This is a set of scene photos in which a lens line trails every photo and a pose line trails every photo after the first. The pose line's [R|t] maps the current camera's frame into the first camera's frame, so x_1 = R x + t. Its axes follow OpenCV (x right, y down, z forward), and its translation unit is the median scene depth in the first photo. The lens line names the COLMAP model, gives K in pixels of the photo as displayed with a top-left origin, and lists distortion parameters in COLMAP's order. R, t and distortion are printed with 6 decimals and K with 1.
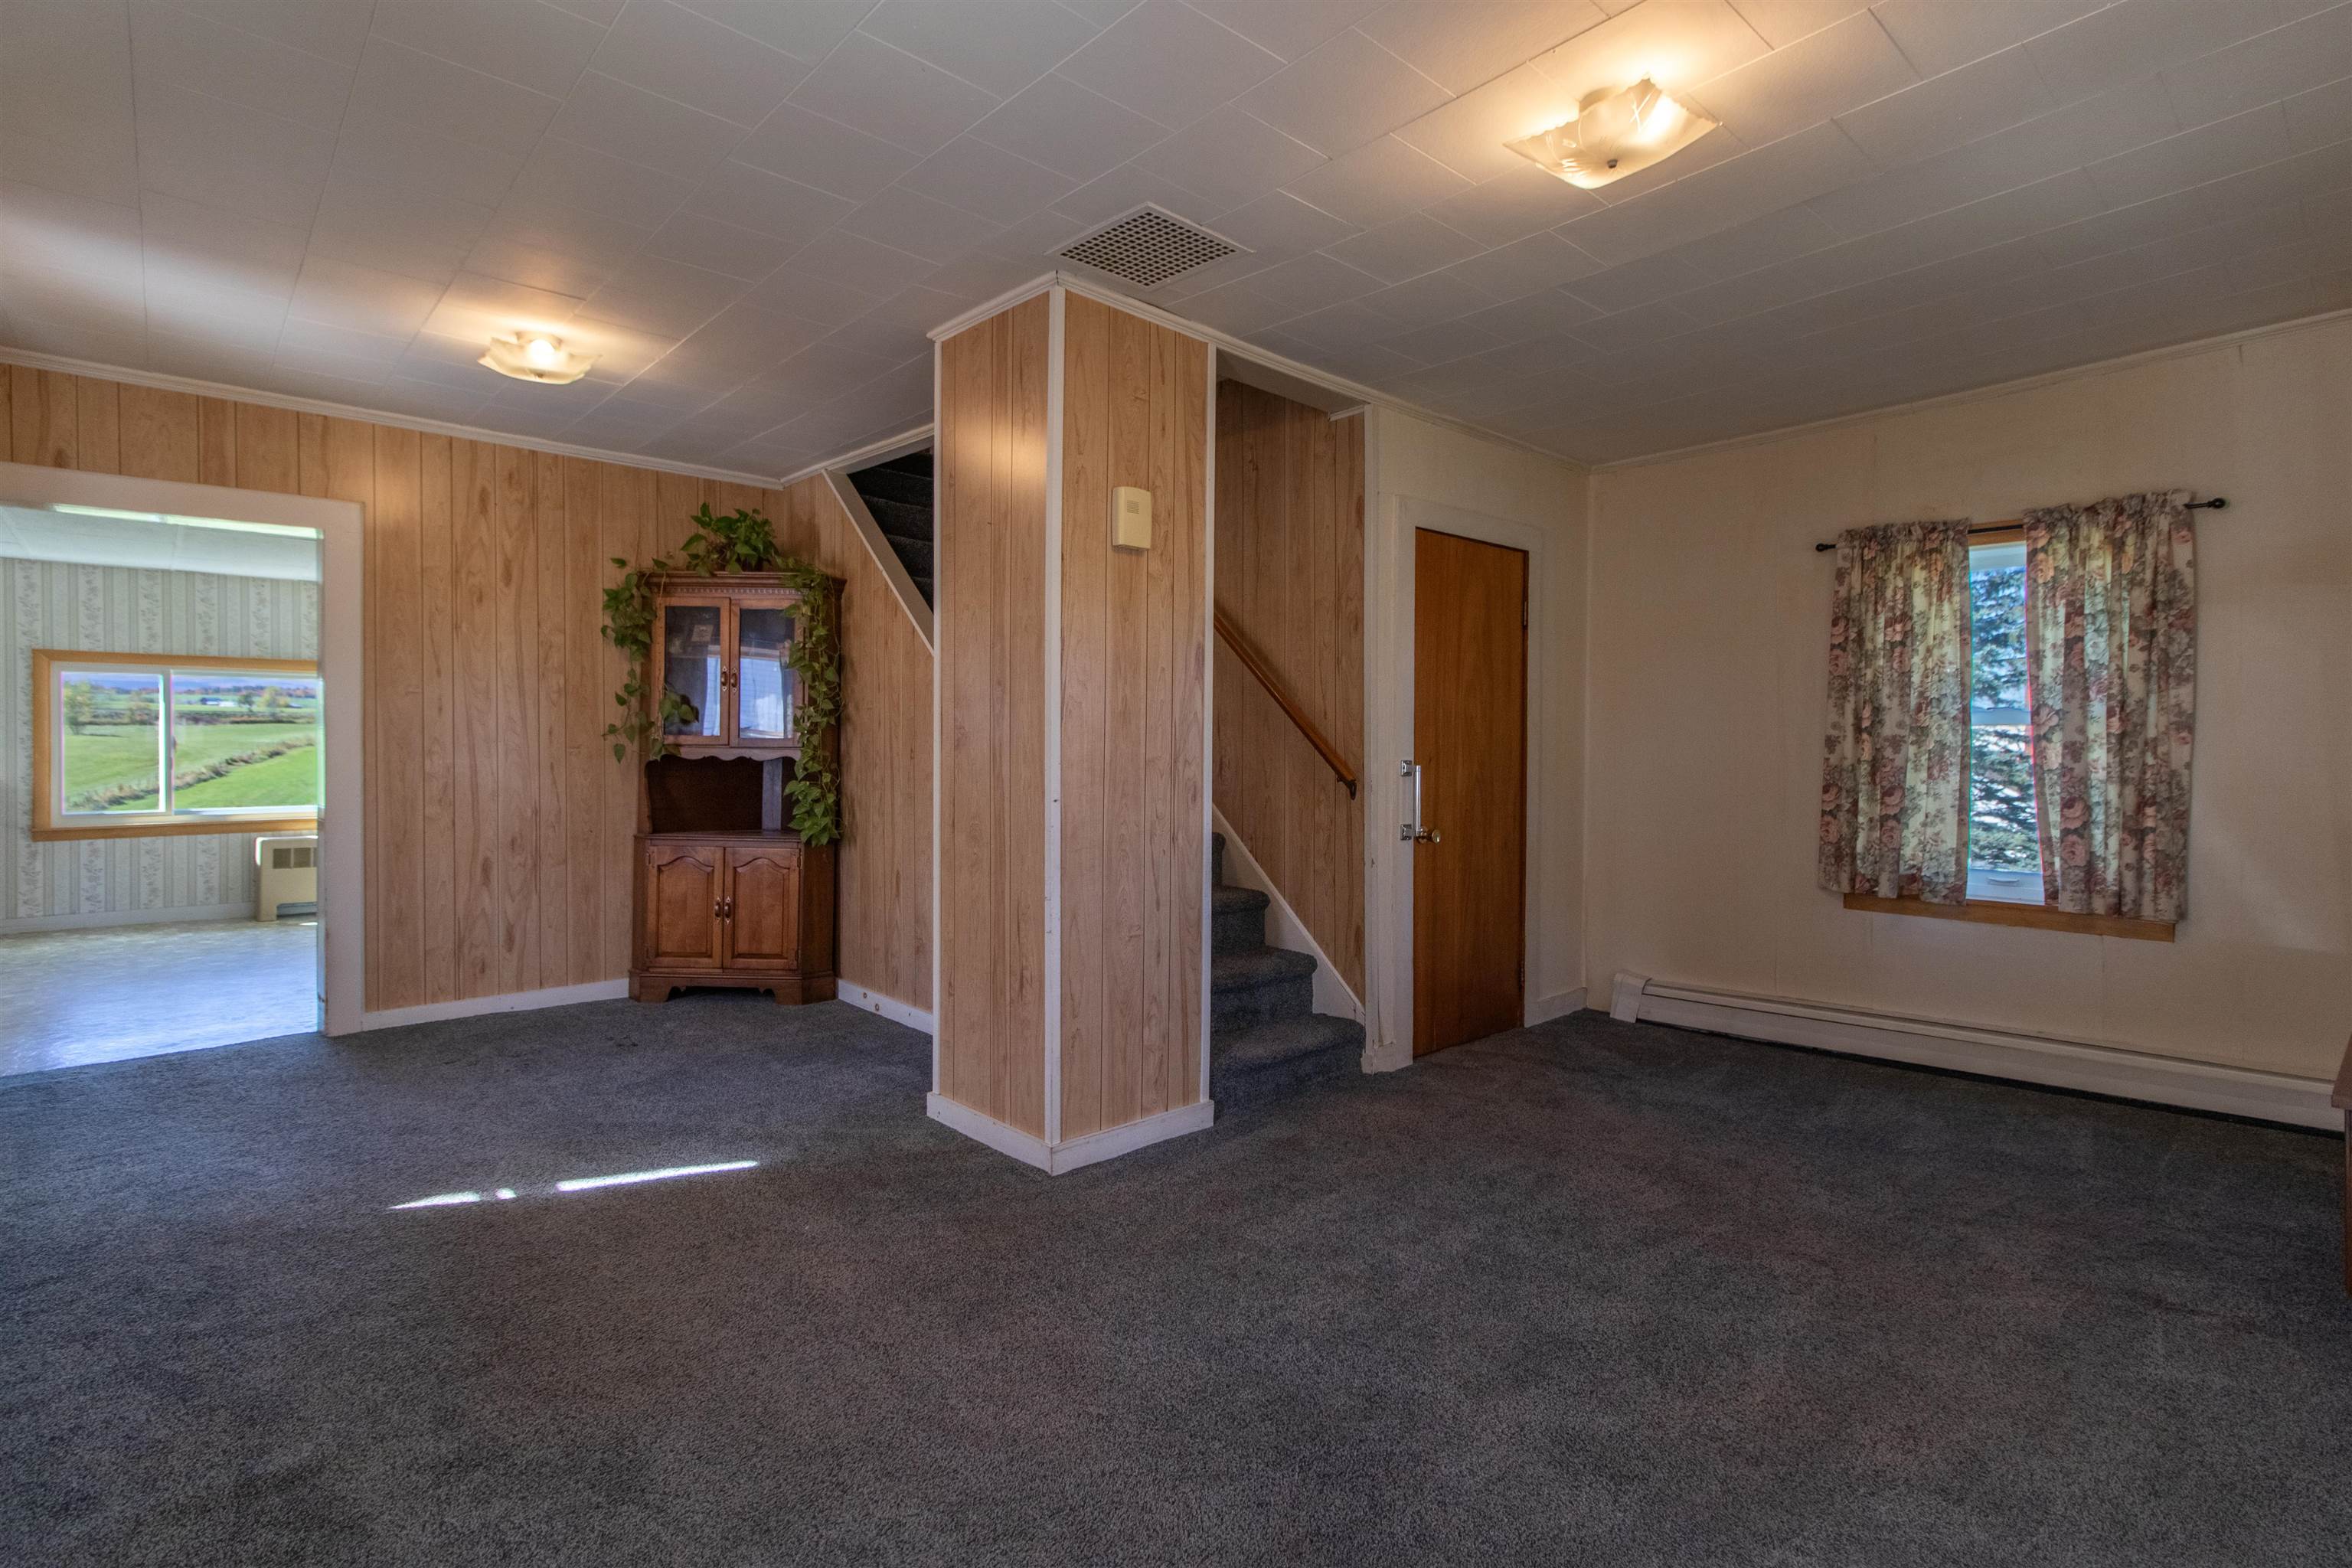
lens RADIAL K [[1130.6, 0, 1187.7], [0, 1130.6, 756.6], [0, 0, 1]] dist [0.001689, 0.002497]
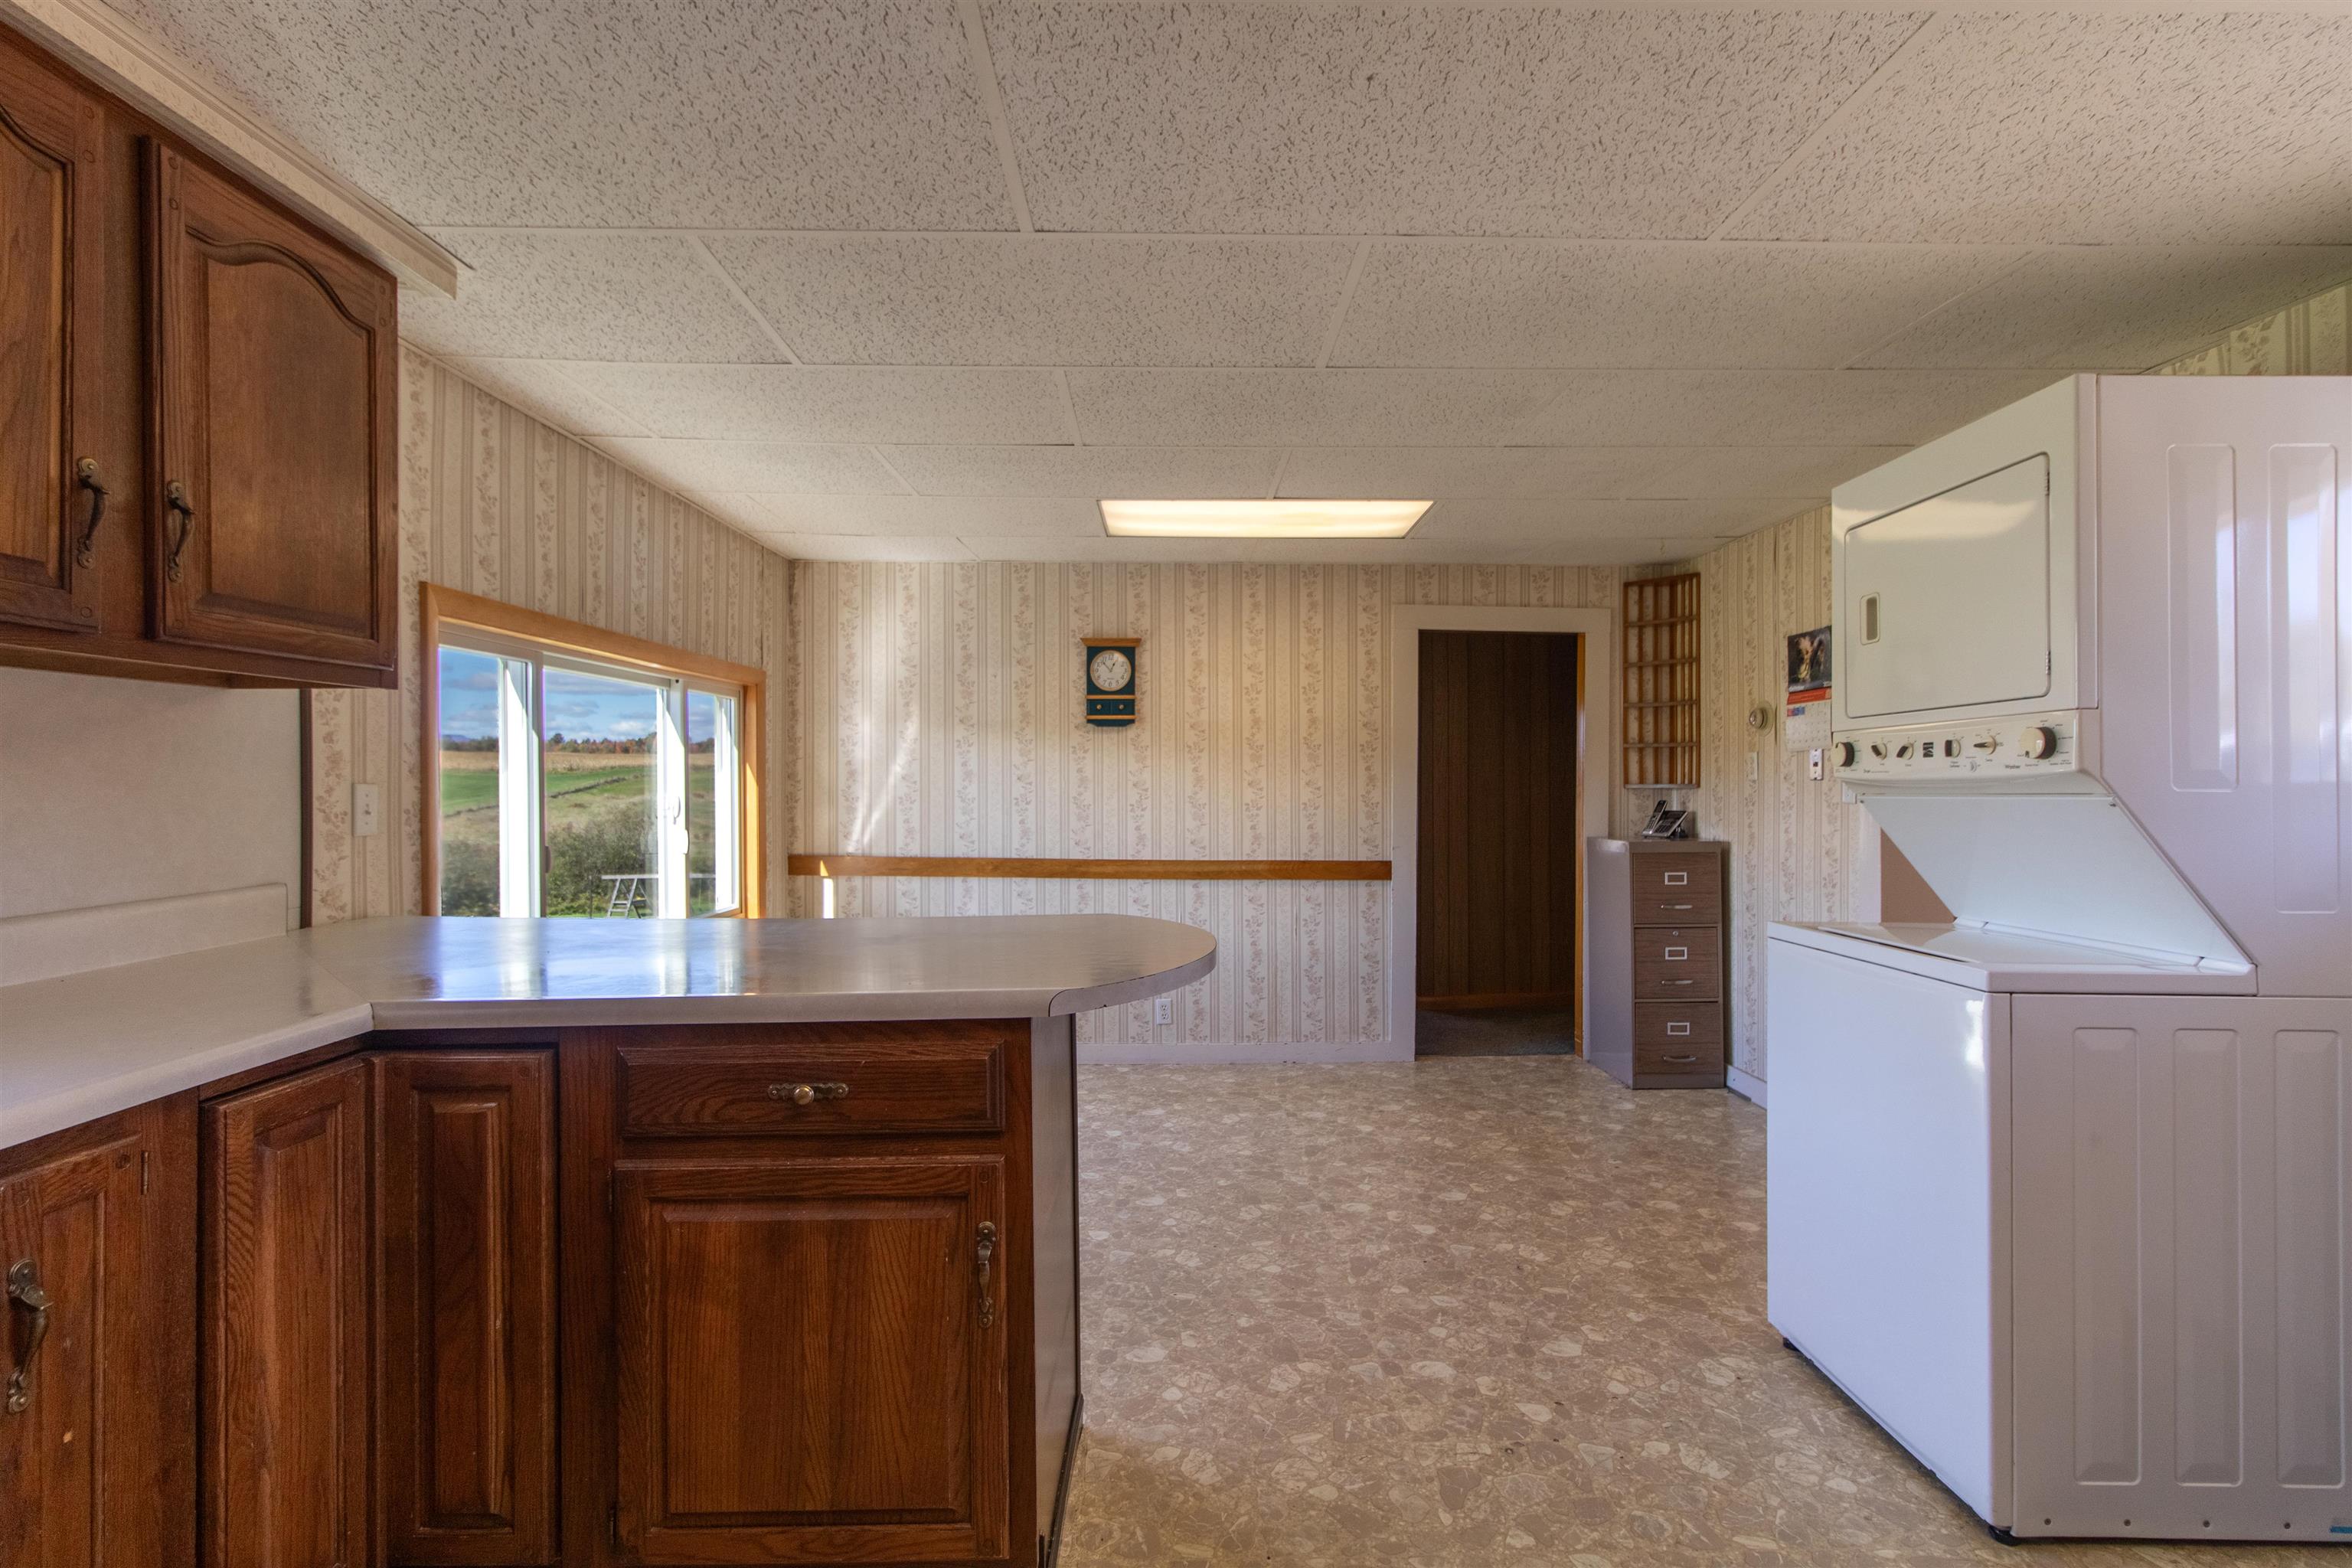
lens RADIAL K [[1091.1, 0, 1189.3], [0, 1091.1, 775.2], [0, 0, 1]] dist [-0.000677, 0.002077]
pose [[0.678115, 0.001951, 0.734954, -1.090013], [0.006193, 0.999946, -0.008369, -0.022978], [-0.734930, 0.010227, 0.678066, 0.538229]]
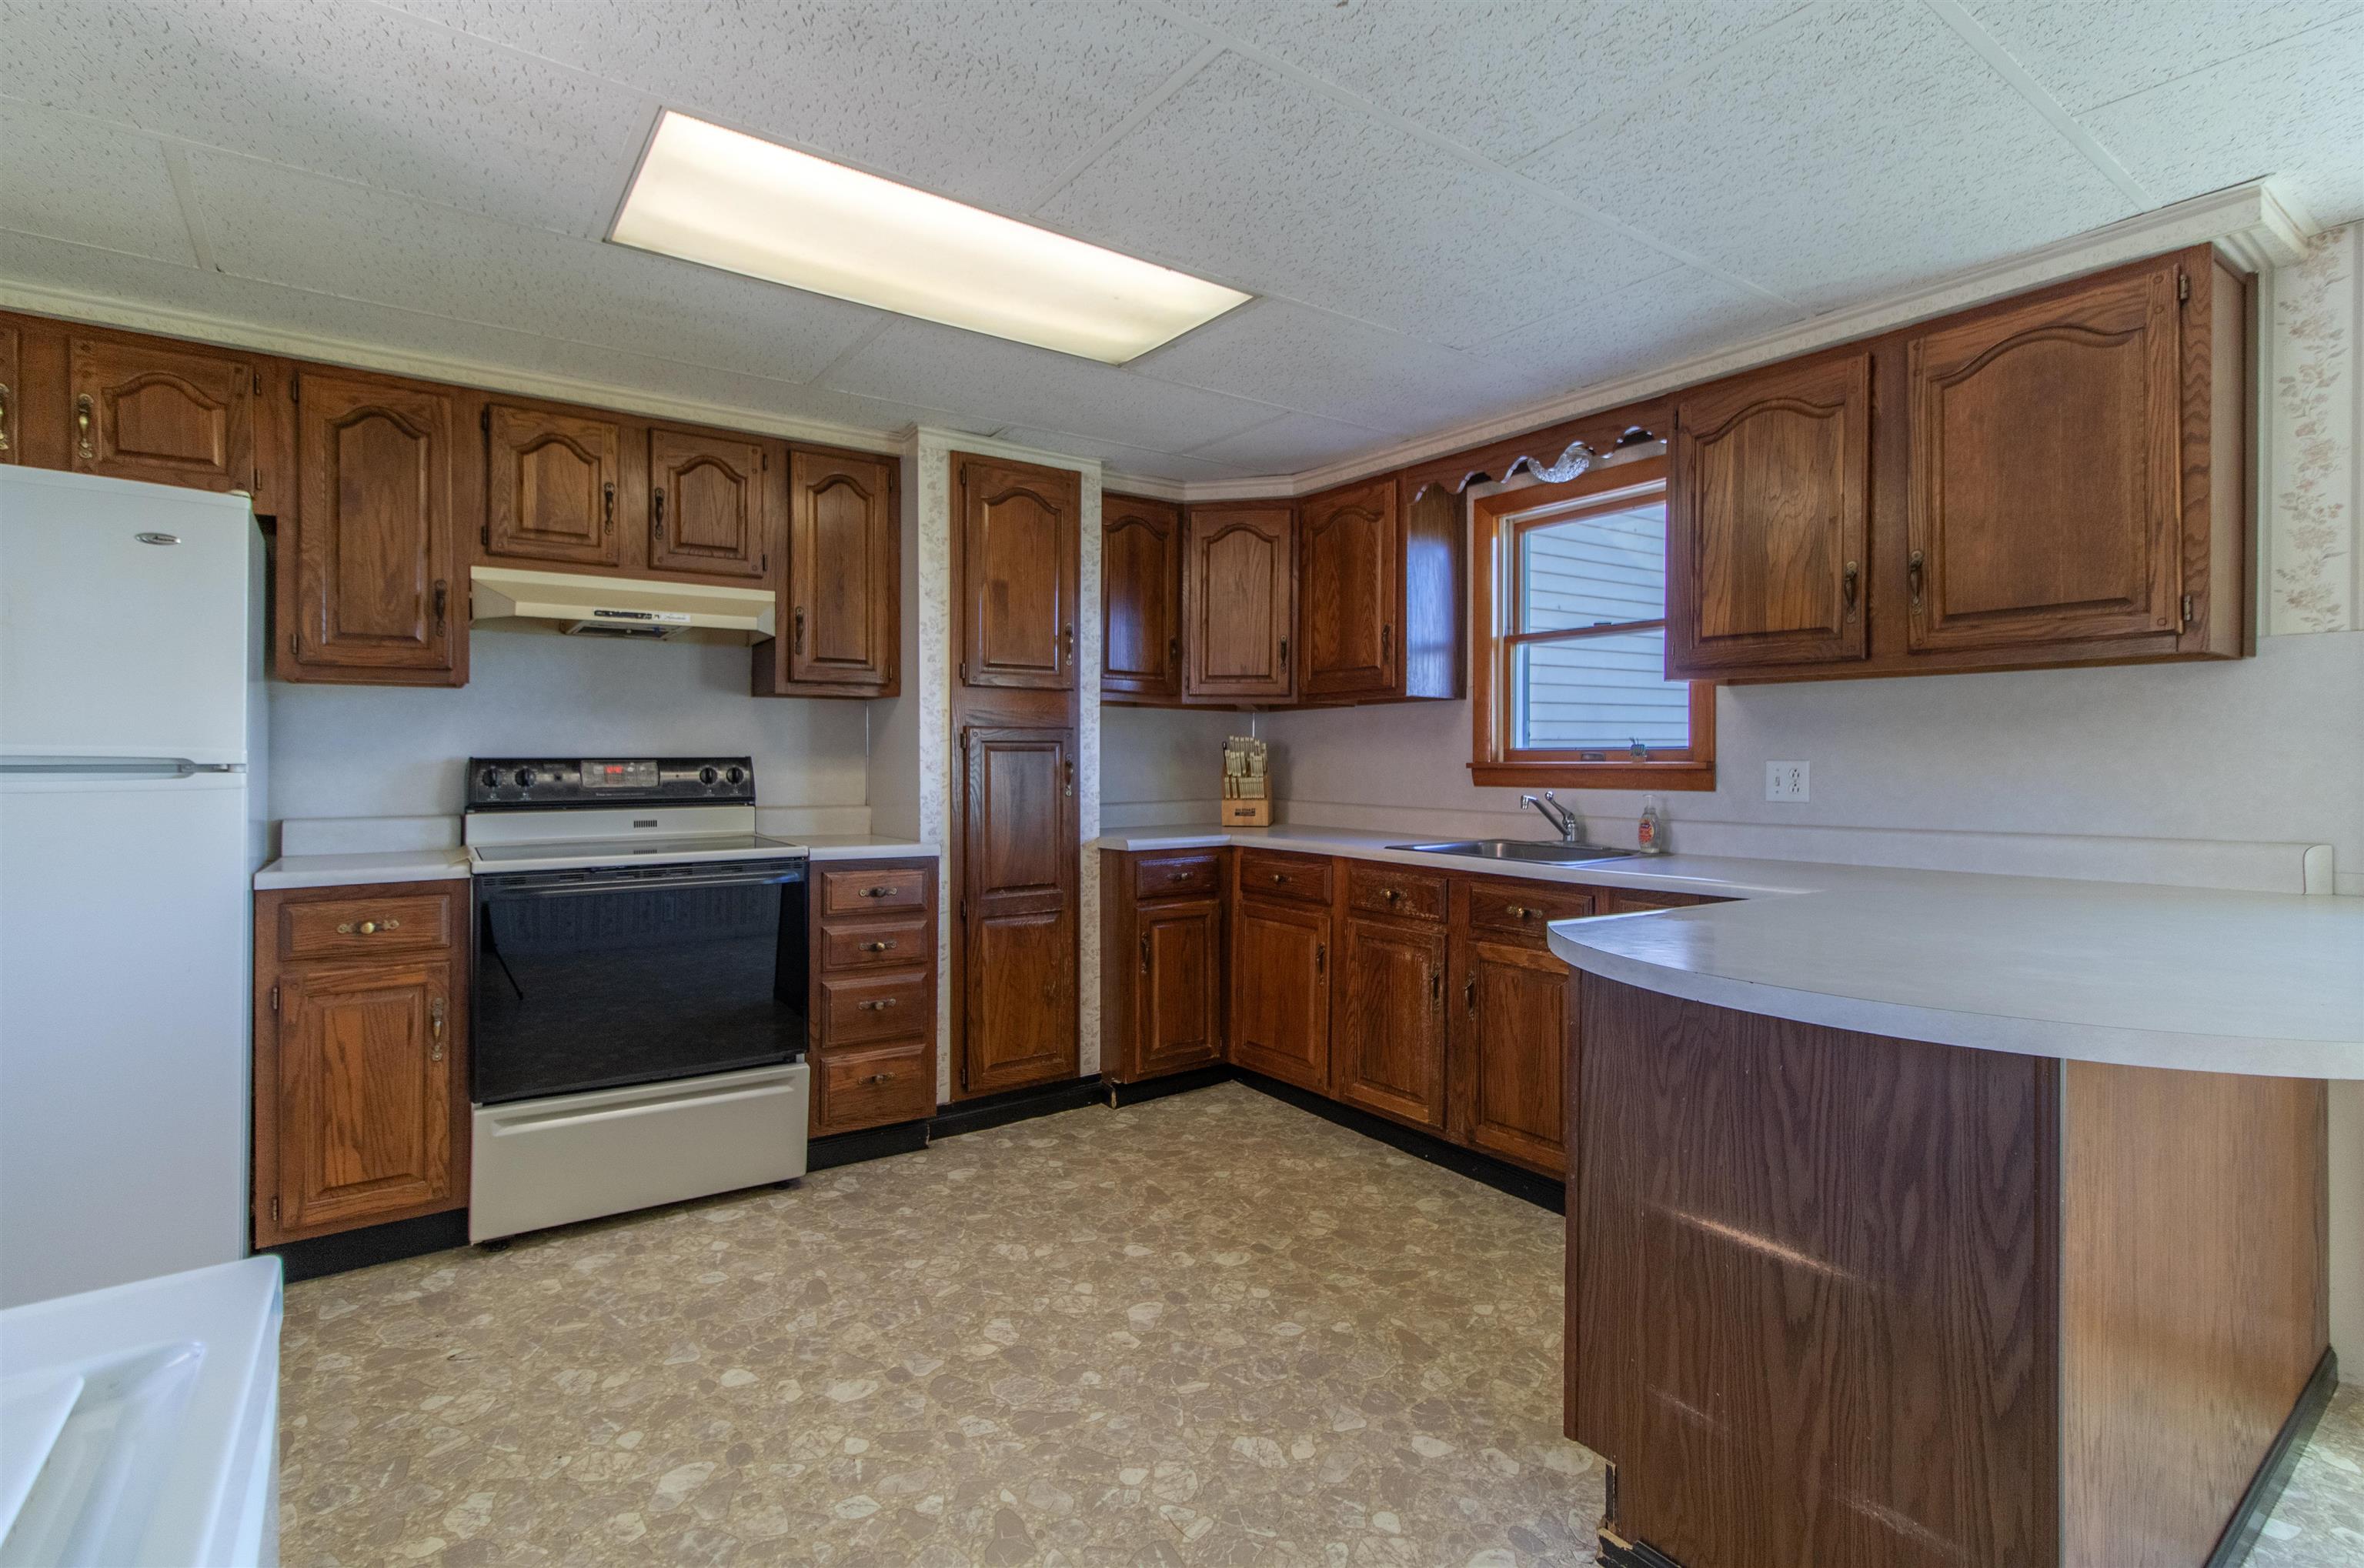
lens RADIAL K [[1096.6, 0, 1191.2], [0, 1096.6, 746.2], [0, 0, 1]] dist [-0.000677, 0.002077]
pose [[-0.122849, -0.013356, -0.992335, -0.694604], [-0.010236, 0.999873, -0.012190, -0.017481], [0.992373, 0.008660, -0.122971, 0.655462]]
